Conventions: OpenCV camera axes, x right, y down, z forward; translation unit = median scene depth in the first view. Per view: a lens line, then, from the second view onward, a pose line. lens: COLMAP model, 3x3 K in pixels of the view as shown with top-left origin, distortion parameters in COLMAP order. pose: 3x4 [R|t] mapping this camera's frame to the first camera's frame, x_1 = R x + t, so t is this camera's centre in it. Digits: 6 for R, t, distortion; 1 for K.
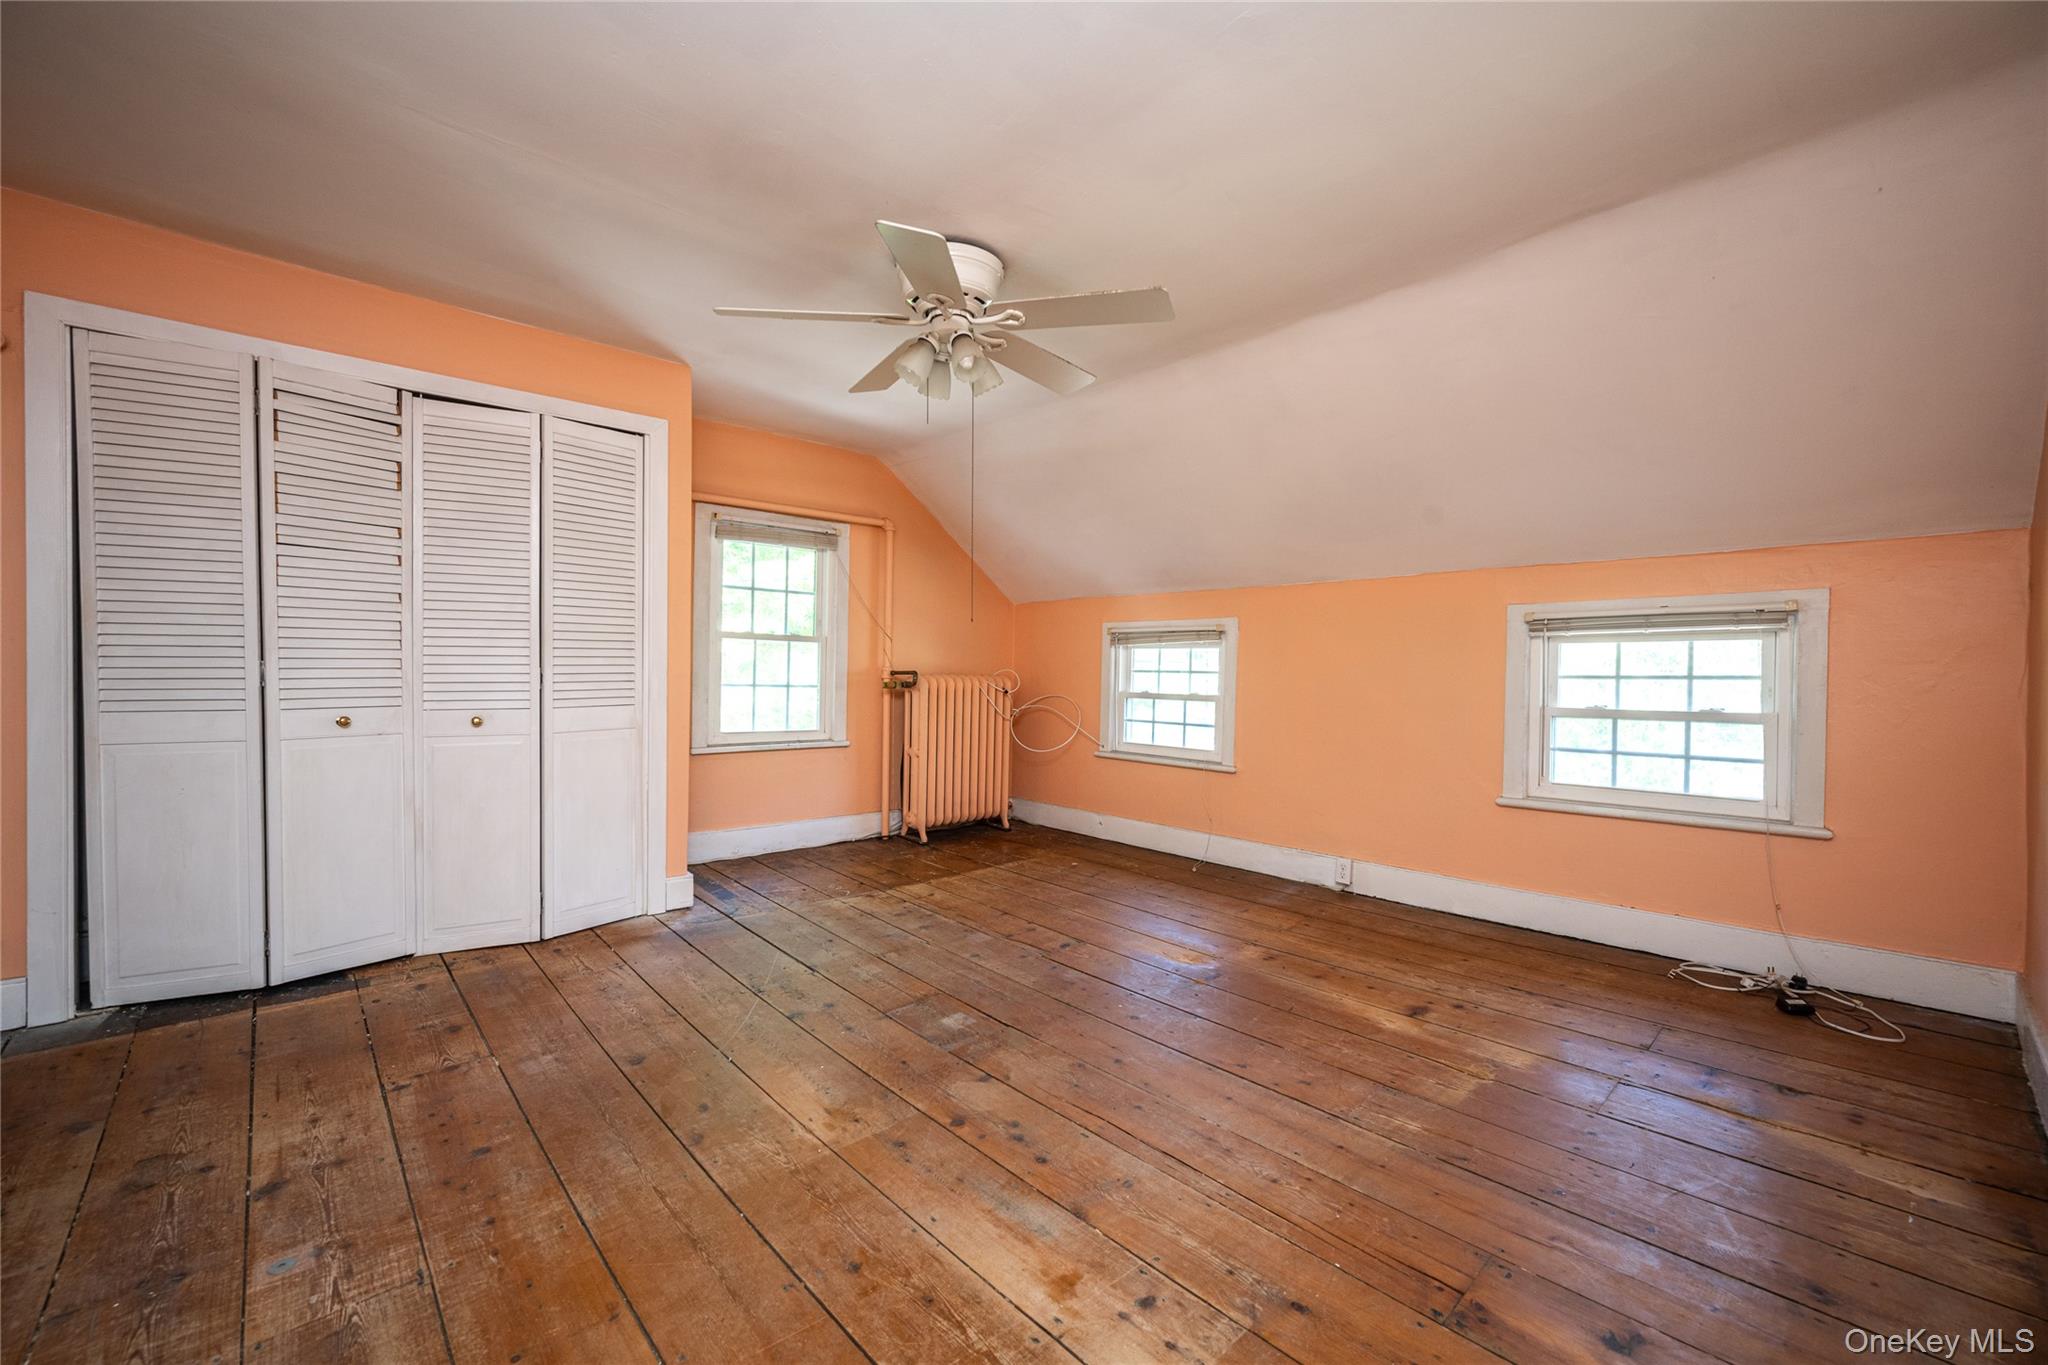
lens RADIAL K [[806.7, 0, 1036.8], [0, 806.7, 677.1], [0, 0, 1]] dist [0.001884, -0.000342]
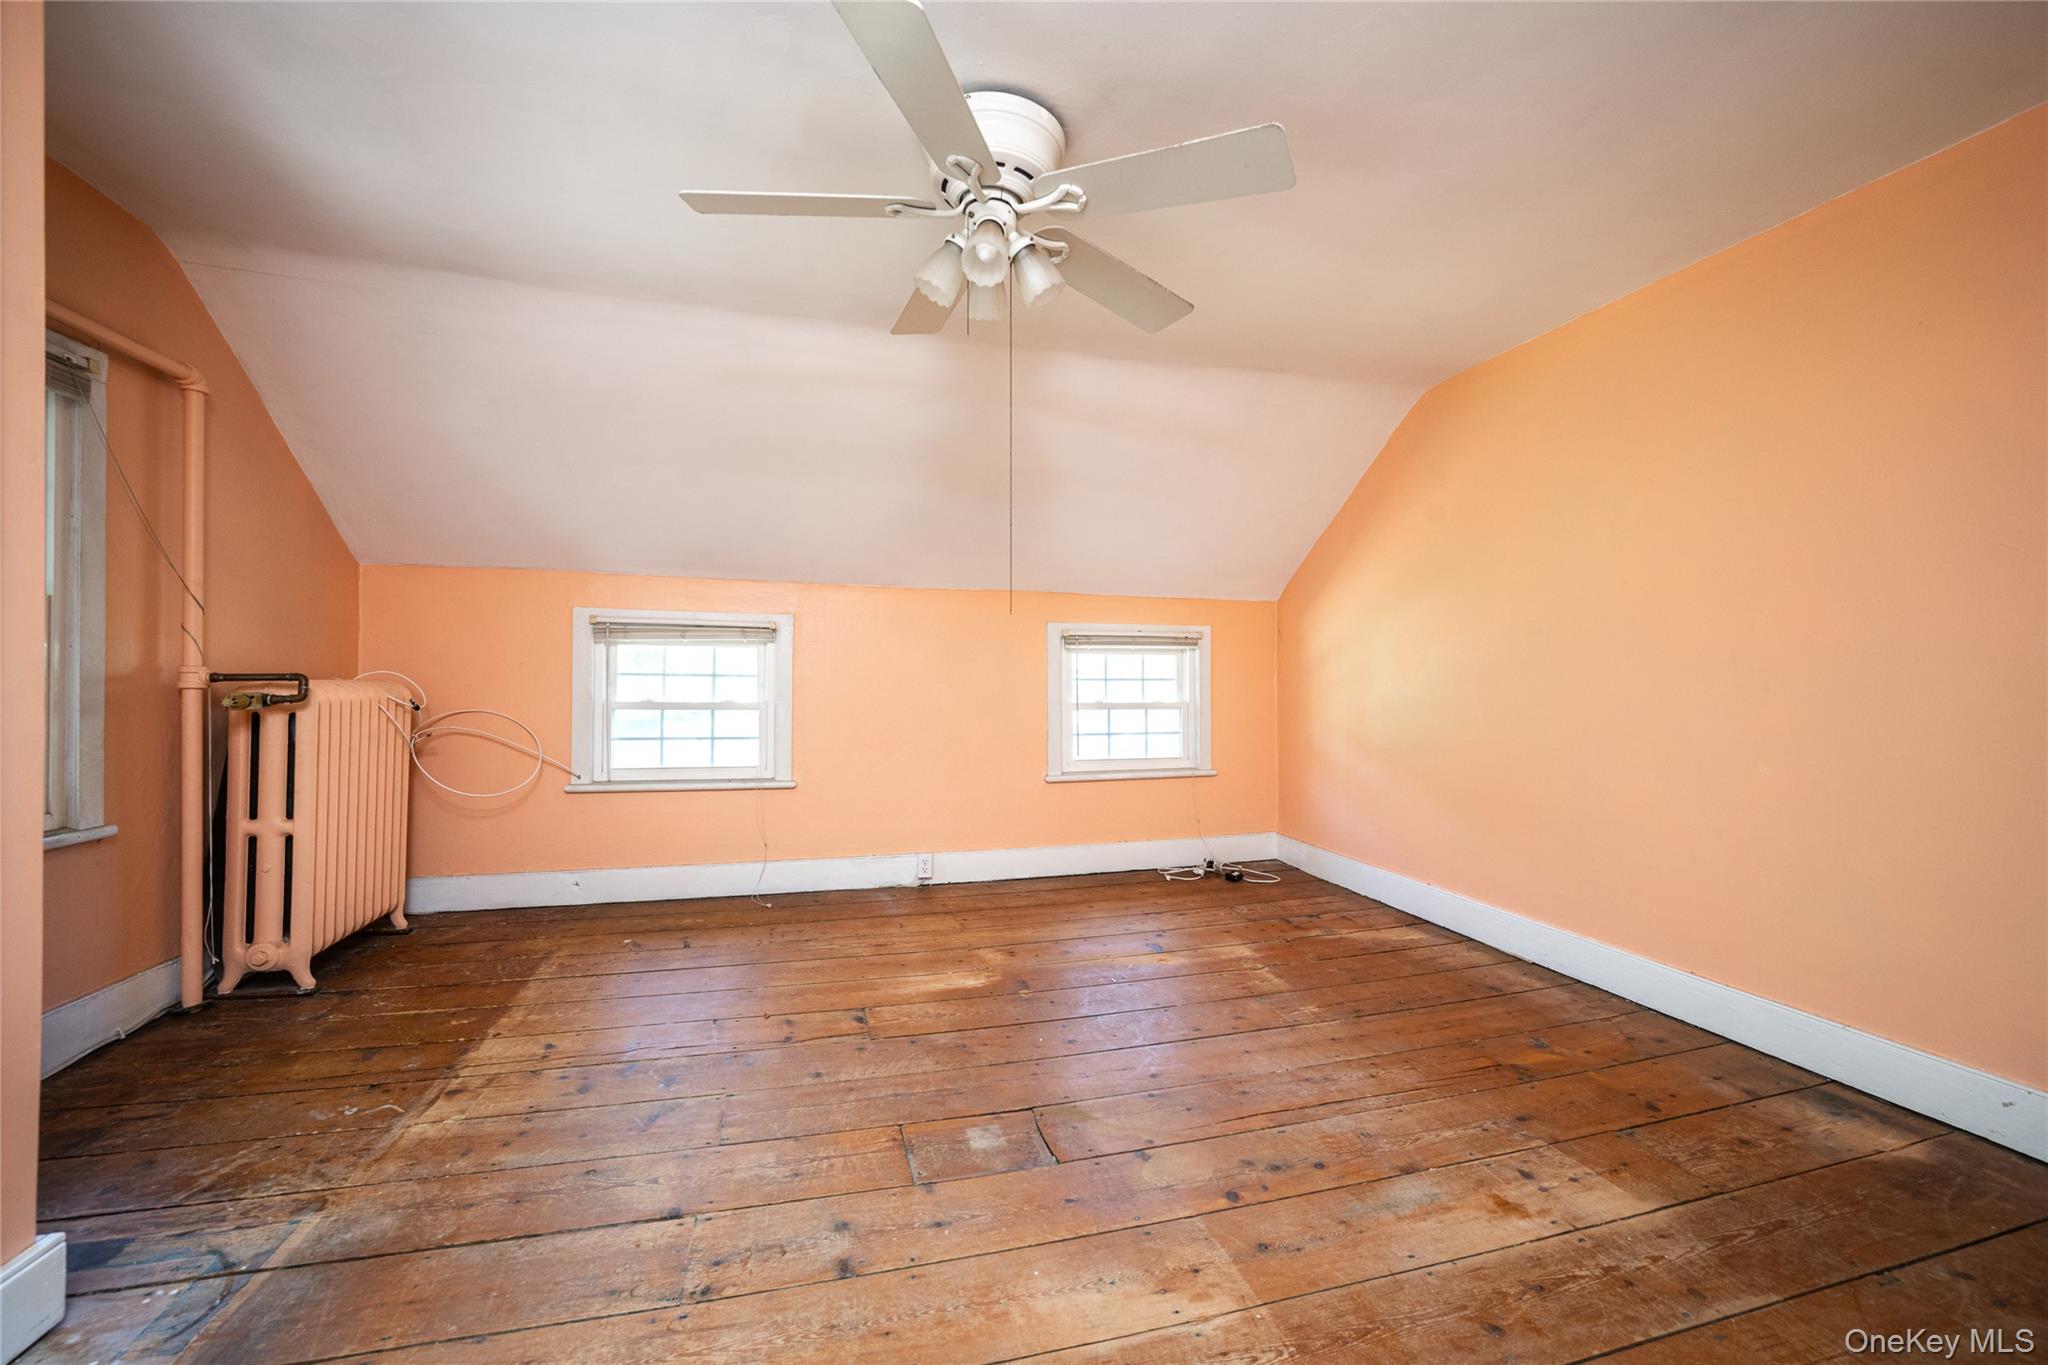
lens RADIAL K [[806.7, 0, 1031.6], [0, 806.7, 680.3], [0, 0, 1]] dist [0.001884, -0.000342]
pose [[0.466625, -0.006309, 0.884433, -0.546406], [0.003161, 0.999980, 0.005465, -0.006503], [-0.884450, 0.000246, 0.466635, 0.442368]]
